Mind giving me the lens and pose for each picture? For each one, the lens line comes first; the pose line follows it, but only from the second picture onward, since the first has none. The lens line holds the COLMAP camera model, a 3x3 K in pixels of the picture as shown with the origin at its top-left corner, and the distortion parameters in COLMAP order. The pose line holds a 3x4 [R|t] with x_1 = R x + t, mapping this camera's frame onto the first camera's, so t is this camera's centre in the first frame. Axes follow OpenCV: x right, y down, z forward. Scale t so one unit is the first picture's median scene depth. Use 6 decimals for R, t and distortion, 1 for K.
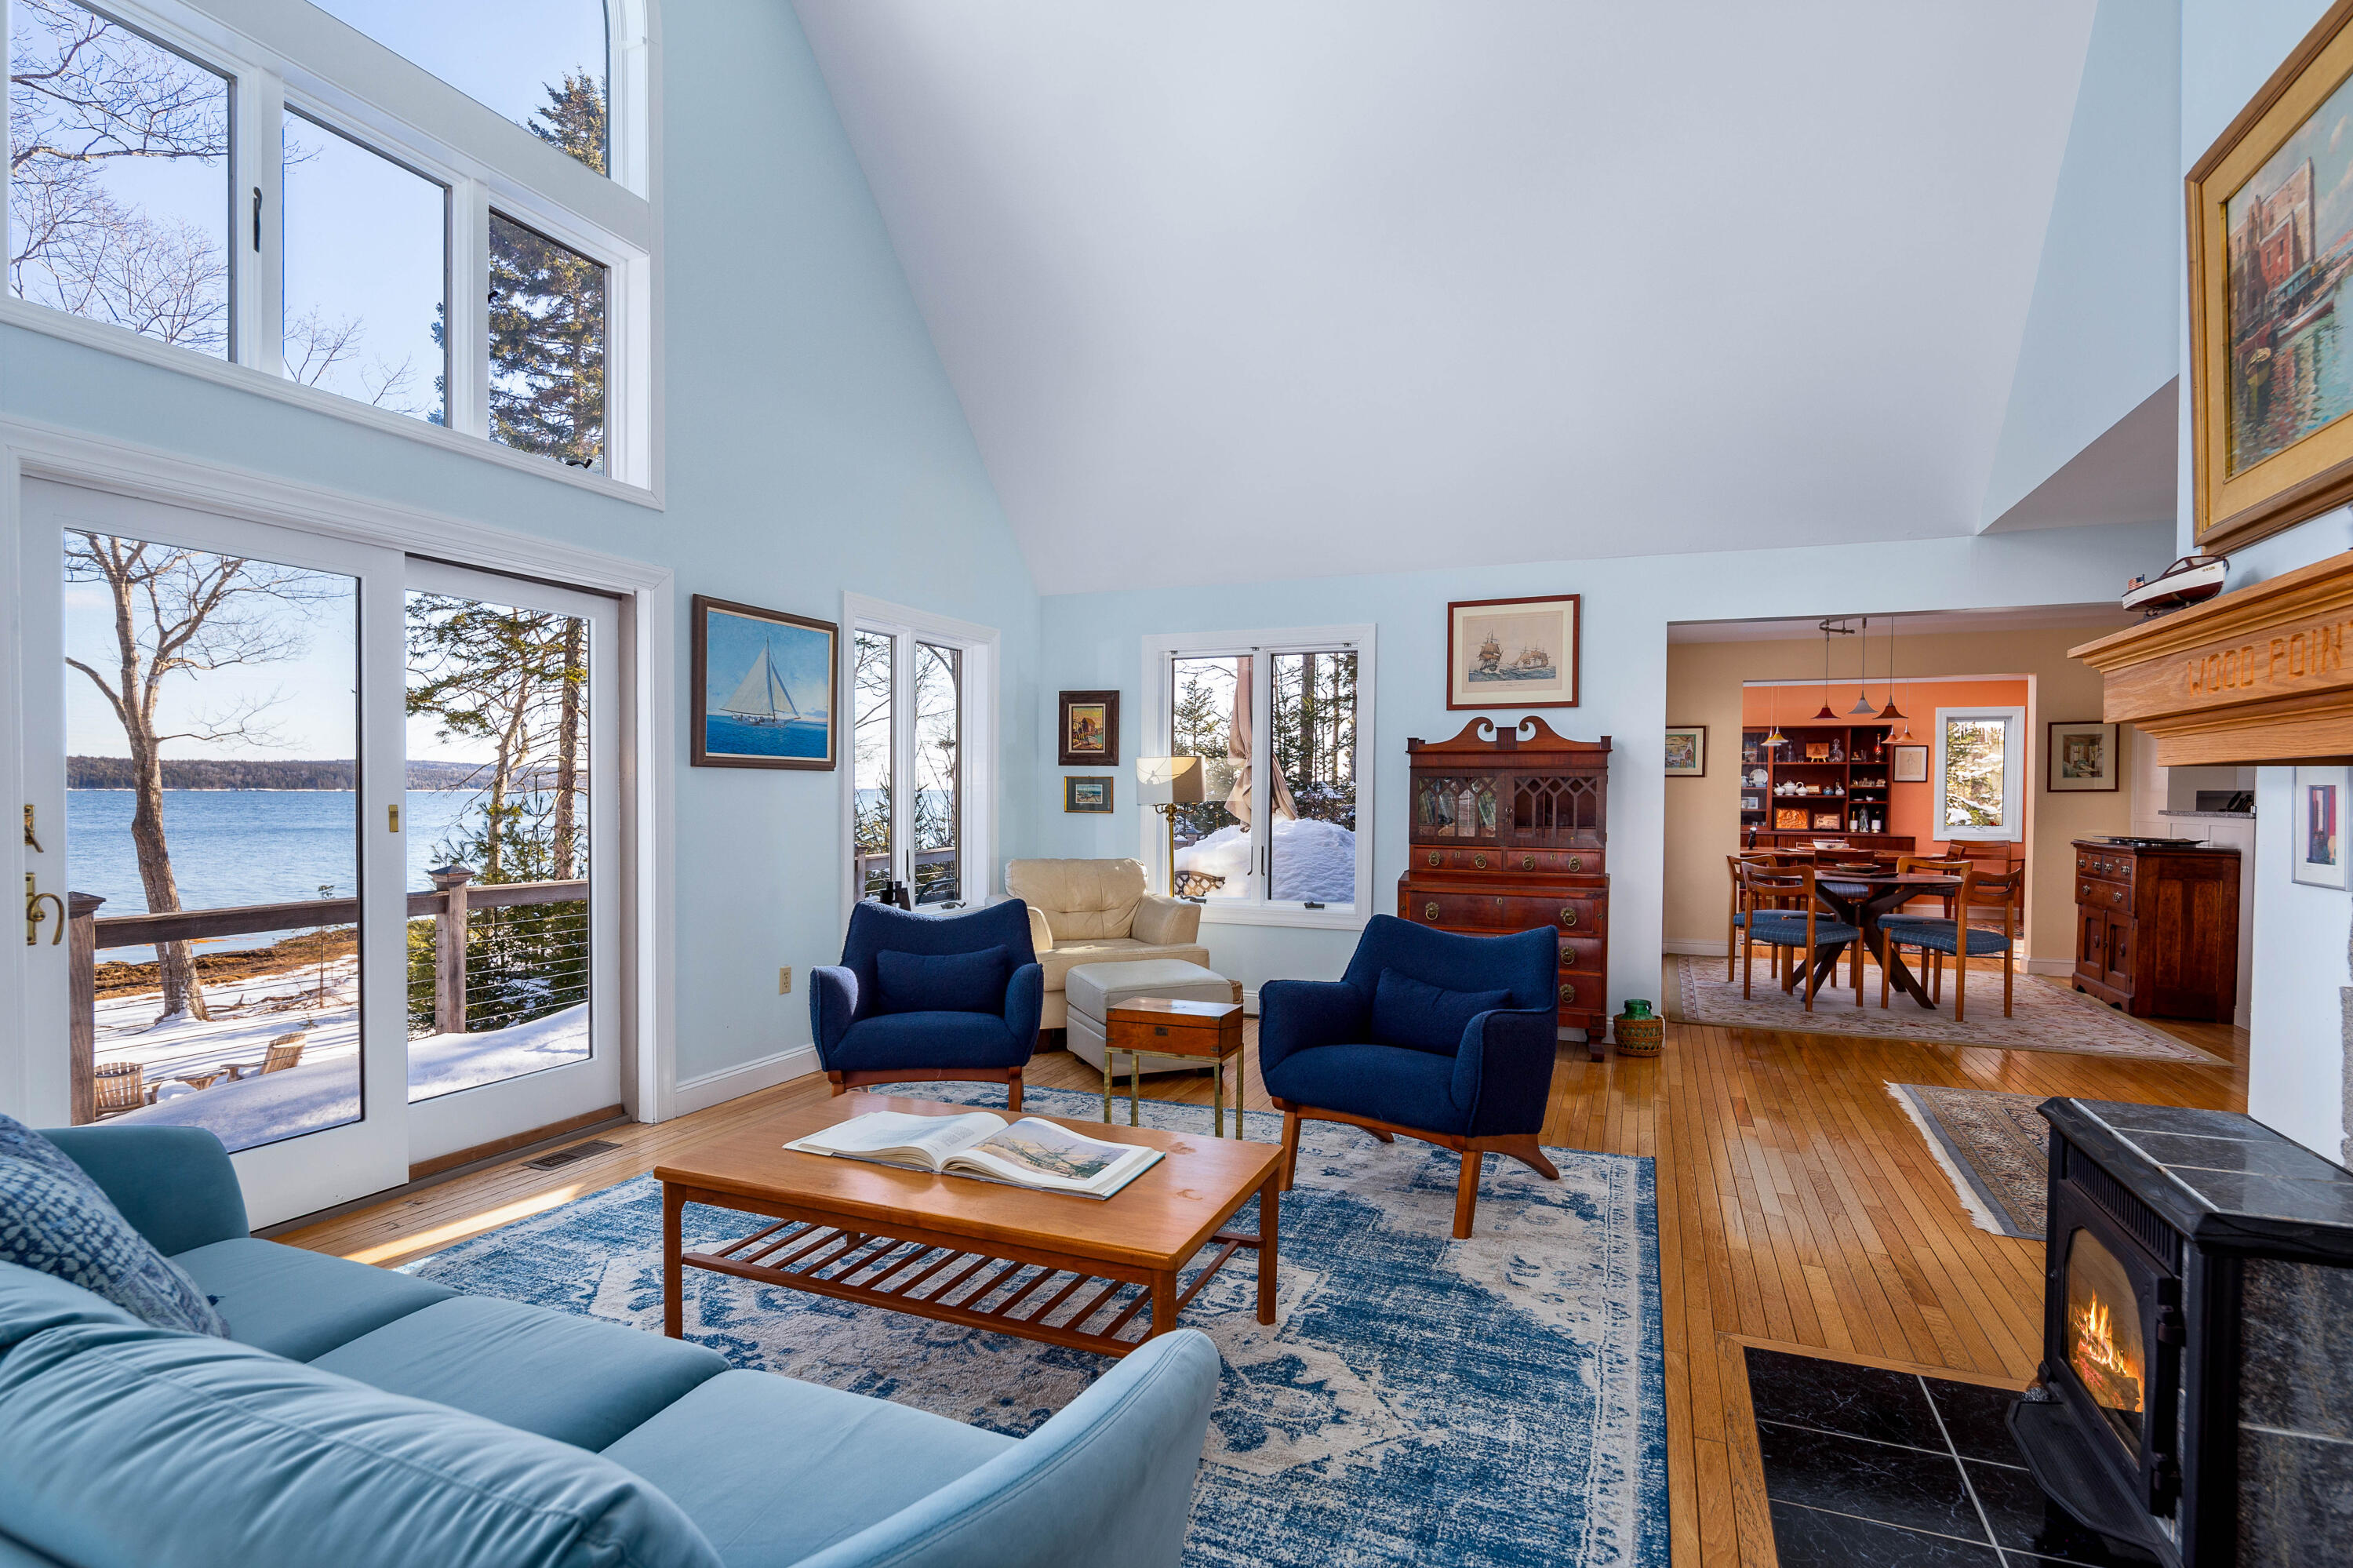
lens RADIAL K [[1157.7, 0, 1170.2], [0, 1157.7, 795.1], [0, 0, 1]] dist [0.007567, -0.001621]
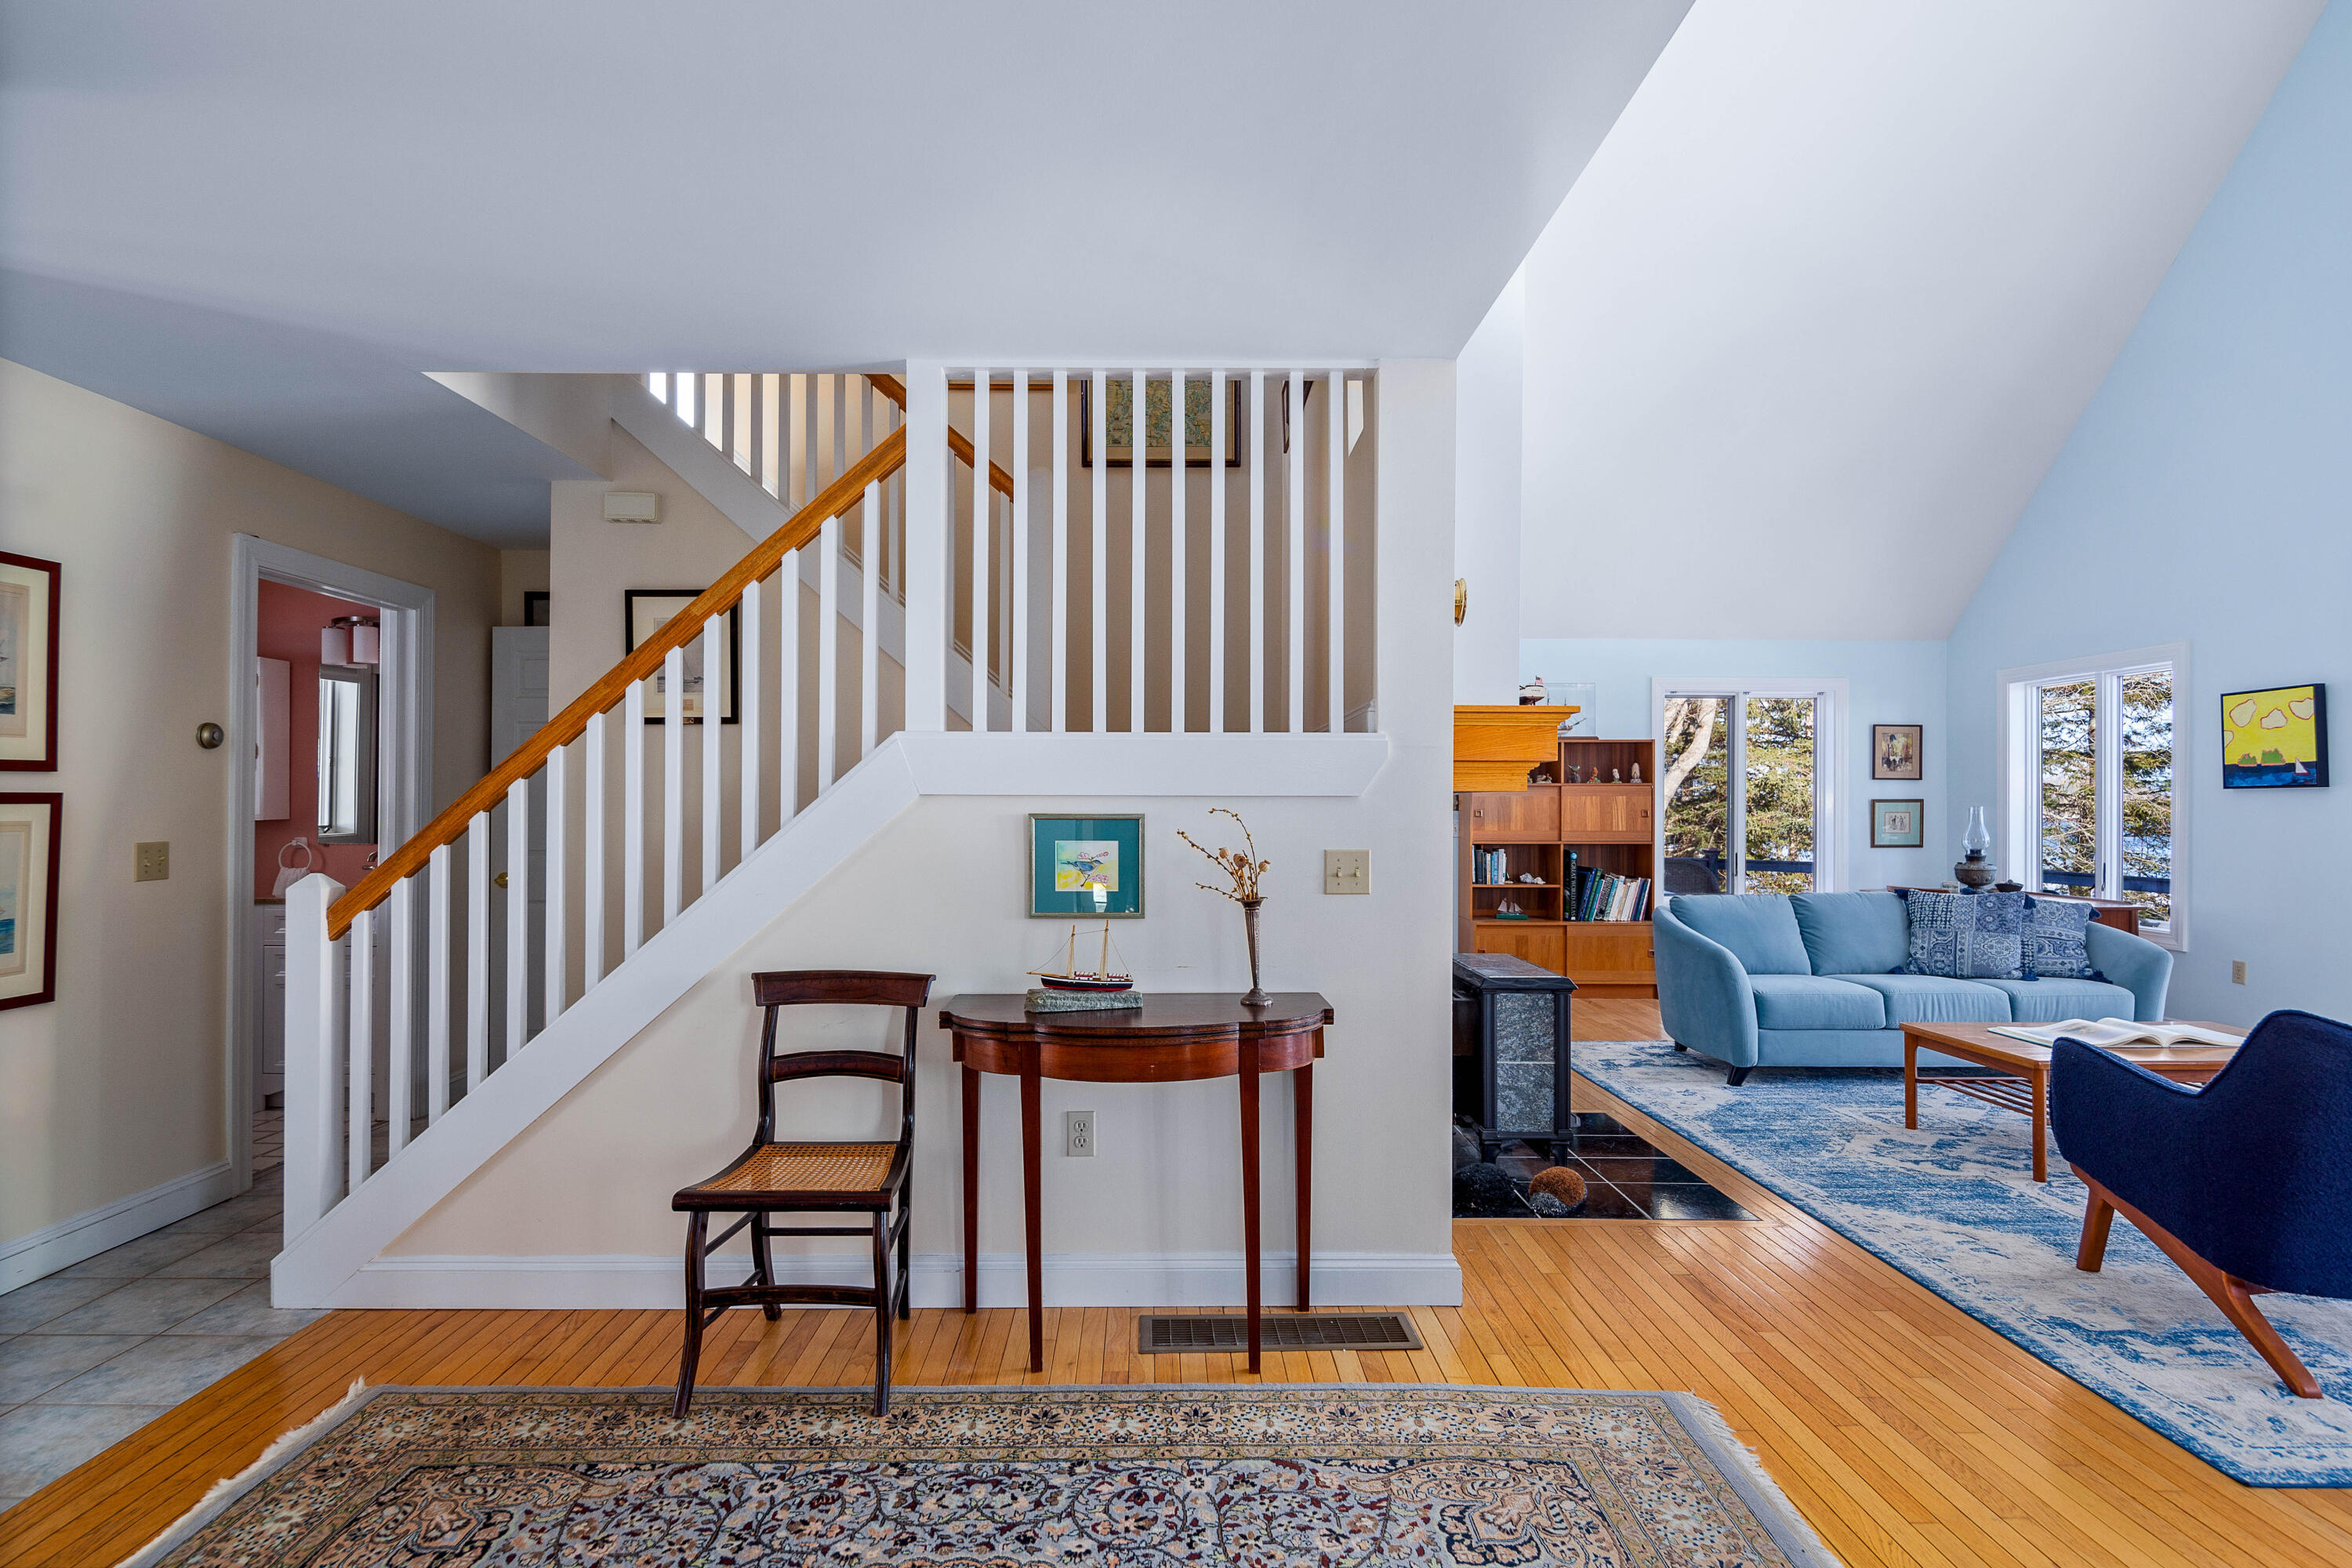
lens RADIAL K [[1157.2, 0, 1169.7], [0, 1157.2, 795.1], [0, 0, 1]] dist [0.007567, -0.001621]
pose [[-0.919644, -0.012248, -0.392561, 1.363375], [-0.009295, 0.999912, -0.009423, 0.000790], [0.392642, -0.005016, -0.919678, 1.619469]]
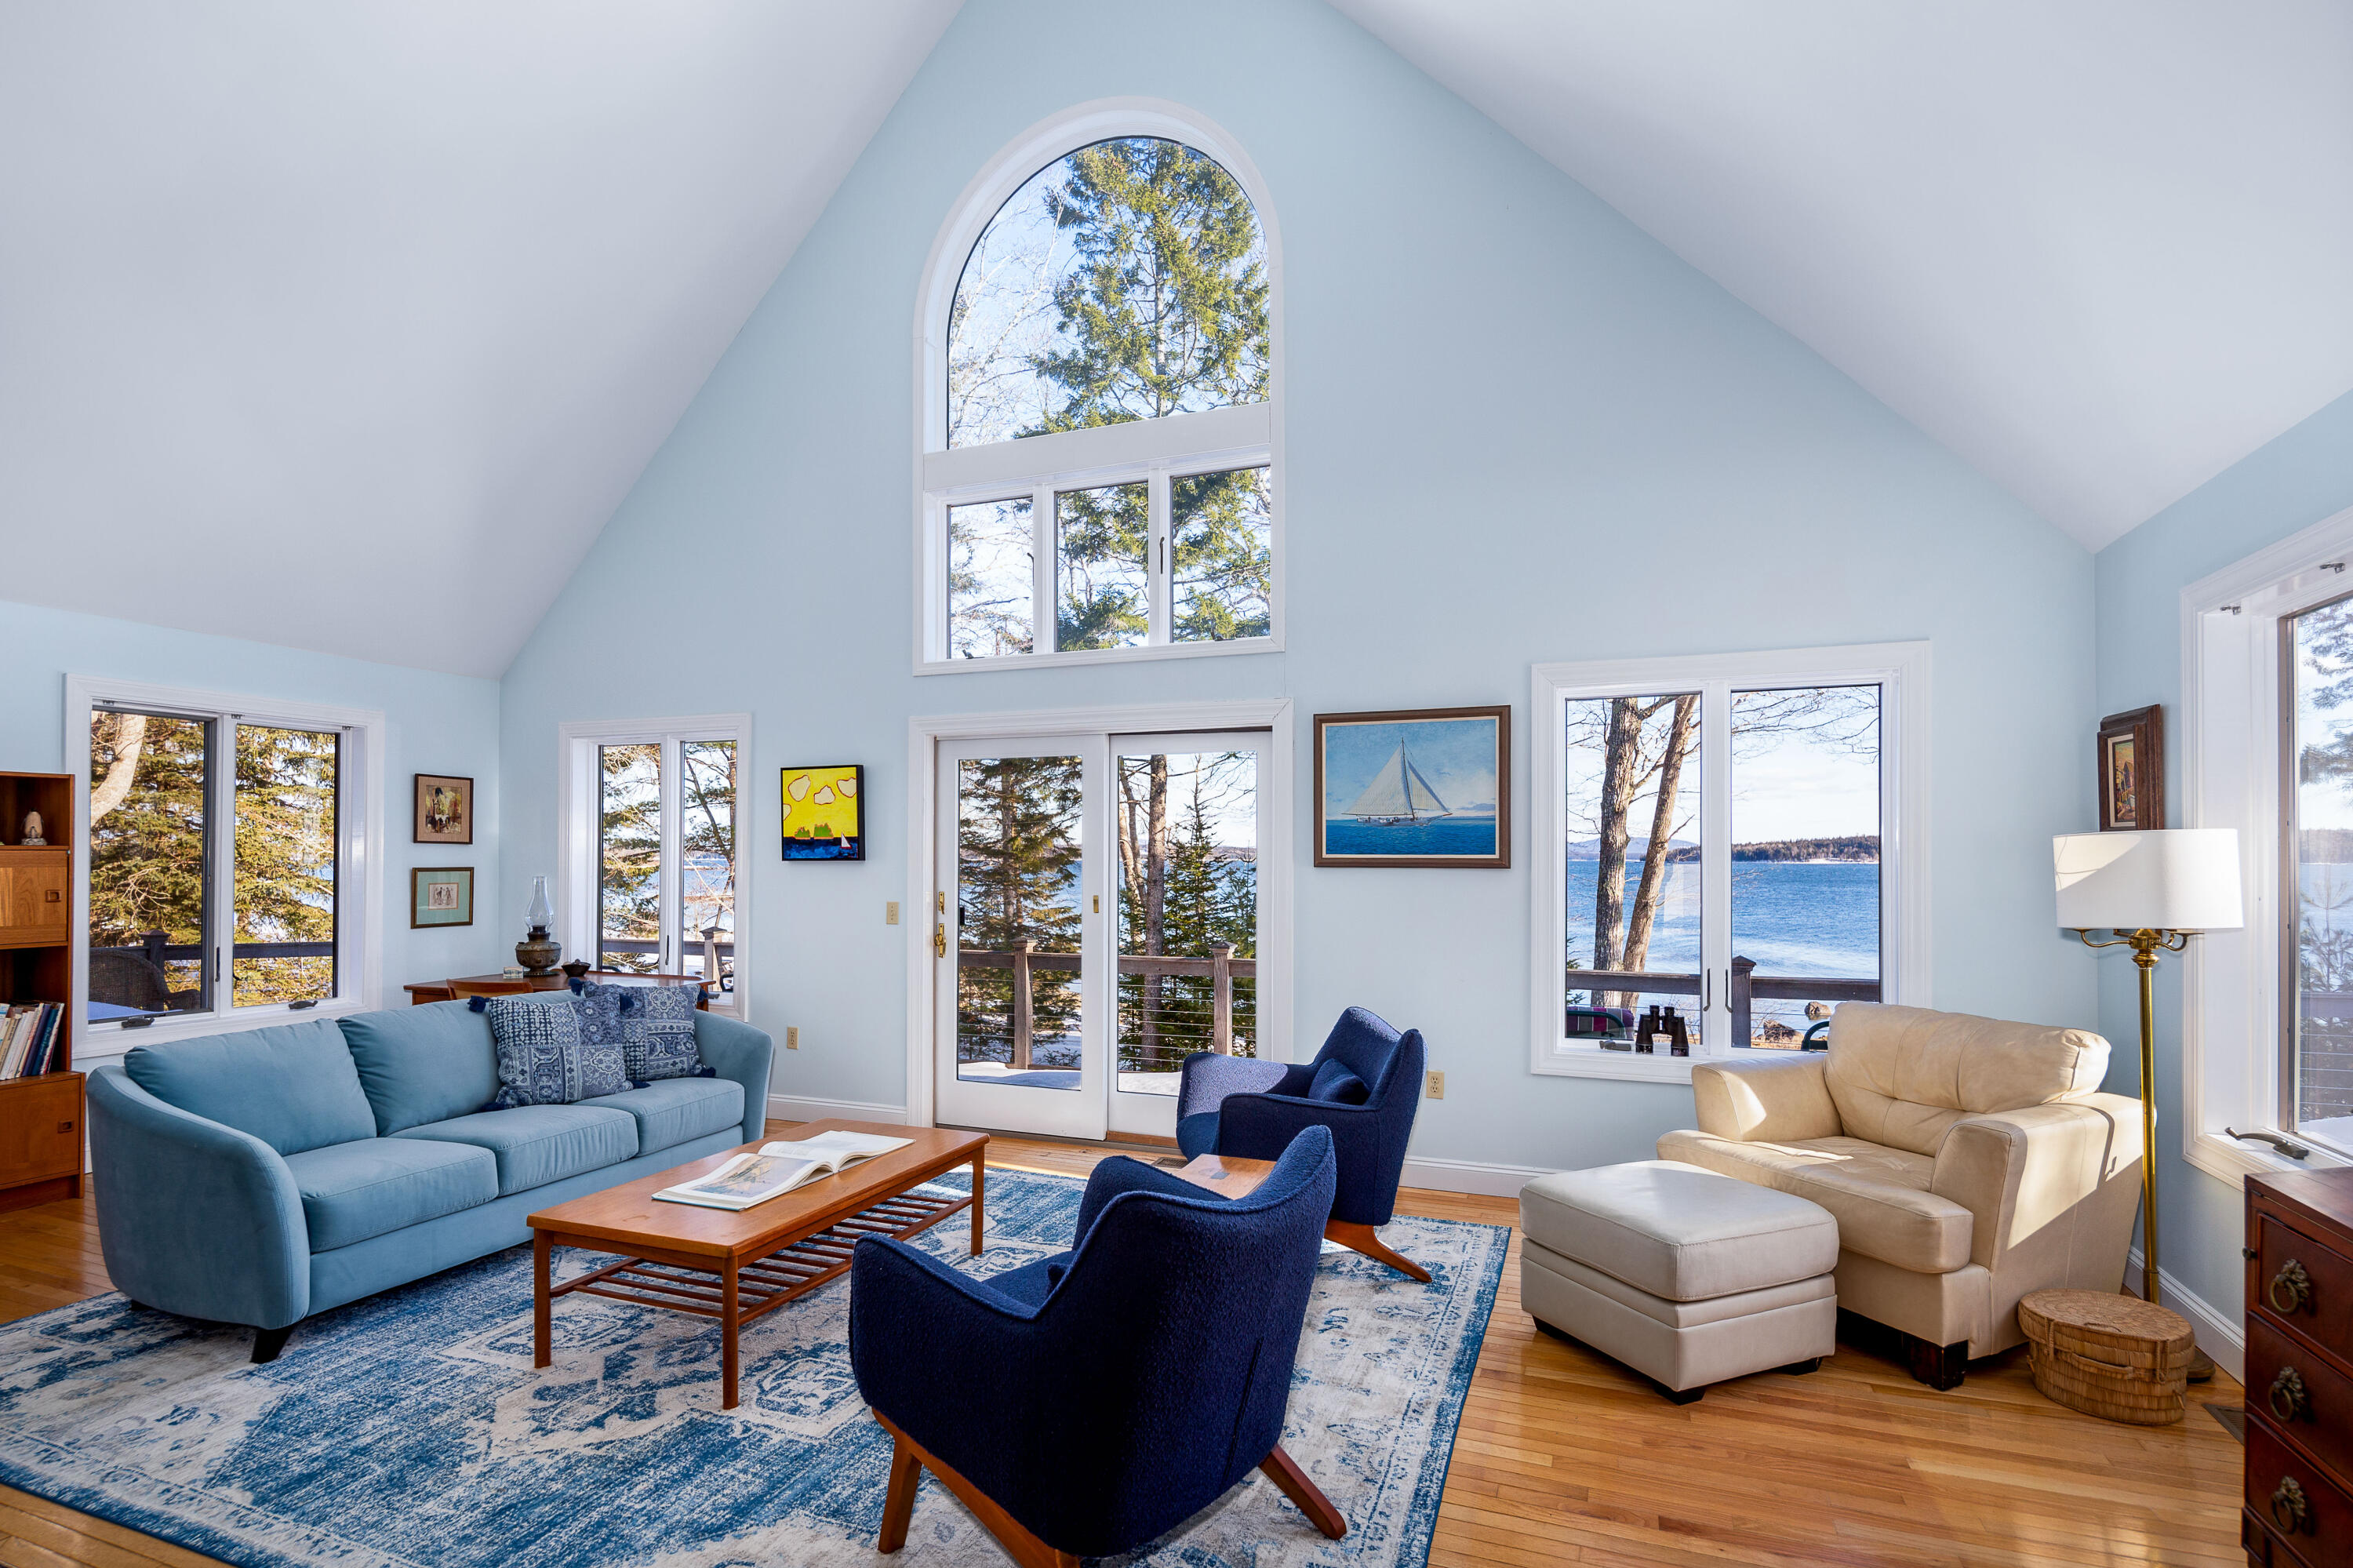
lens RADIAL K [[1145.4, 0, 1168.7], [0, 1145.4, 848.5], [0, 0, 1]] dist [-0.002478, -0.001242]
pose [[0.017044, -0.014597, -0.999748, 0.974127], [-0.003470, 0.999887, -0.014658, -0.036571], [0.999849, 0.003719, 0.016992, 1.175166]]
